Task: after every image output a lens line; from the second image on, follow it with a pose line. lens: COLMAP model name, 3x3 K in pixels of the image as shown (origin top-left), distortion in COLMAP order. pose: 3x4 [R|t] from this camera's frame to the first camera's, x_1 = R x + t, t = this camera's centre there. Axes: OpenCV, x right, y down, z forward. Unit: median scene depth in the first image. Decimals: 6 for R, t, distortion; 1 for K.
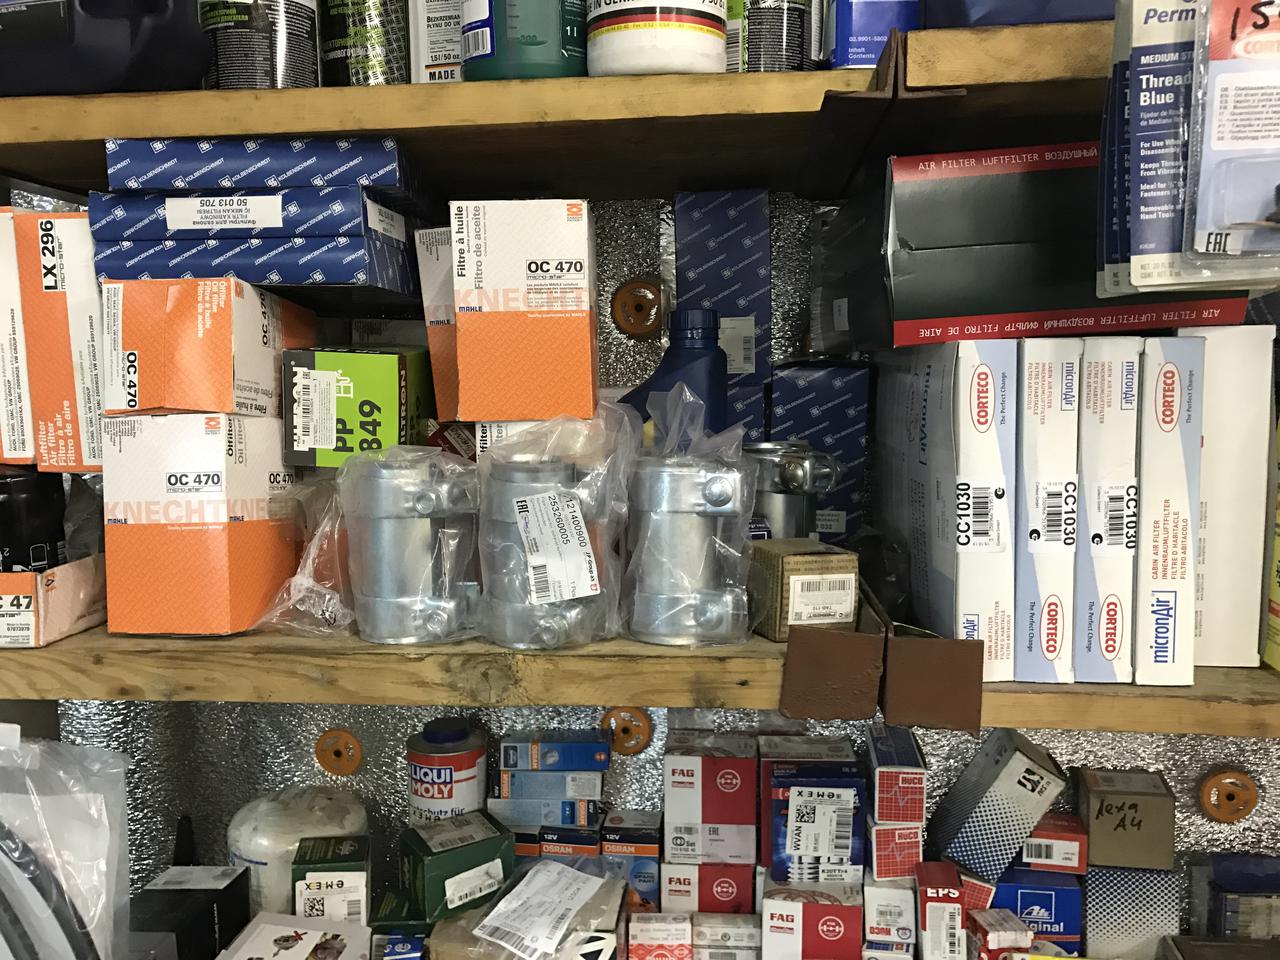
lens RADIAL K [[1132.6, 0, 640.0], [0, 1132.6, 480.0], [0, 0, 1]] dist [0.058142, -0.148807]
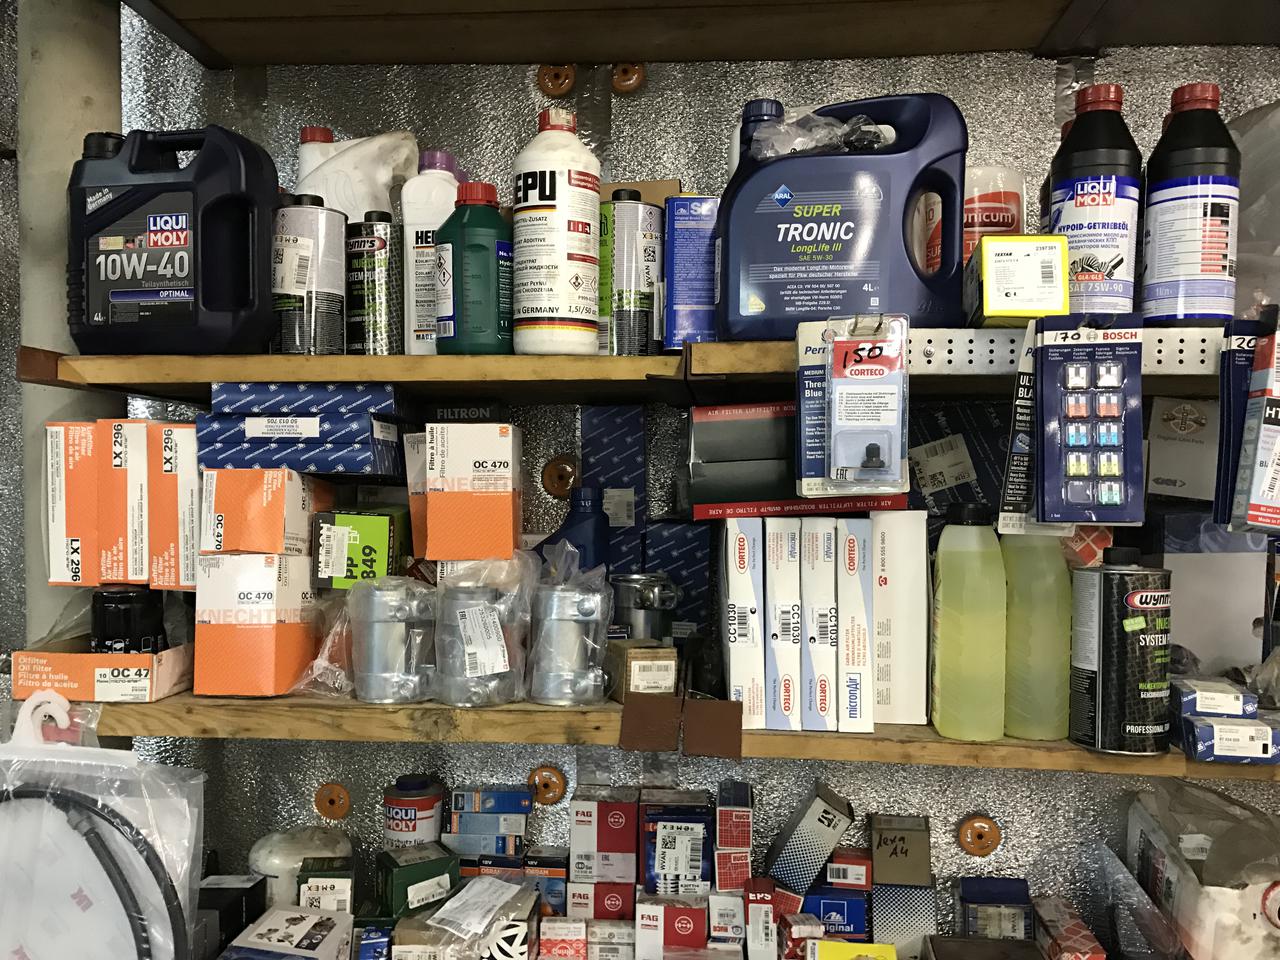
lens RADIAL K [[1085.0, 0, 640.0], [0, 1085.0, 480.0], [0, 0, 1]] dist [0.125786, -0.377249]
pose [[0.999709, 0.016322, 0.017783, 0.108106], [-0.014318, 0.994098, -0.107533, -0.004441], [-0.019434, 0.107247, 0.994042, -0.522559]]
